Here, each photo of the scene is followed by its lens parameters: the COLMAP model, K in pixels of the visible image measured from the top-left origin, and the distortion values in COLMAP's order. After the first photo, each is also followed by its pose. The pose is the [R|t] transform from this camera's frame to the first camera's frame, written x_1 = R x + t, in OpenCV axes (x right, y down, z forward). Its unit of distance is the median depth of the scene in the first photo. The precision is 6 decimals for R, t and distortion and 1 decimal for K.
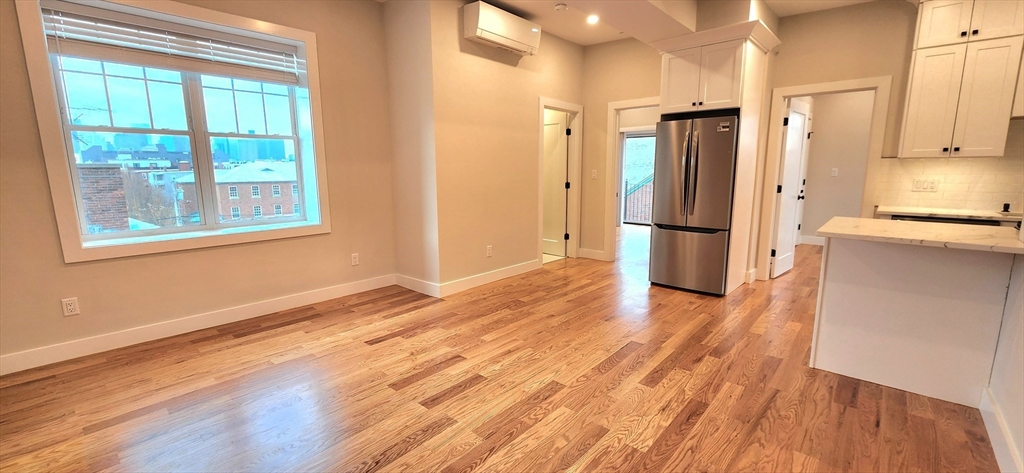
lens RADIAL K [[417.4, 0, 517.9], [0, 417.4, 236.2], [0, 0, 1]] dist [-0.000940, -0.000260]
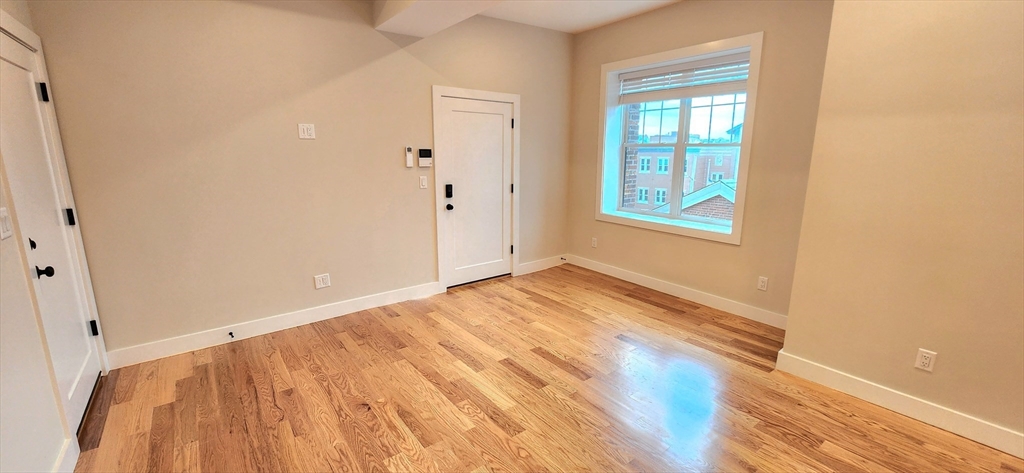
lens RADIAL K [[417.4, 0, 517.9], [0, 417.4, 236.2], [0, 0, 1]] dist [-0.000940, -0.000260]
pose [[-0.183584, 0.200415, -0.962357, 0.614278], [-0.166102, 0.958594, 0.231317, -0.183673], [0.968869, 0.202315, -0.142693, 0.725400]]
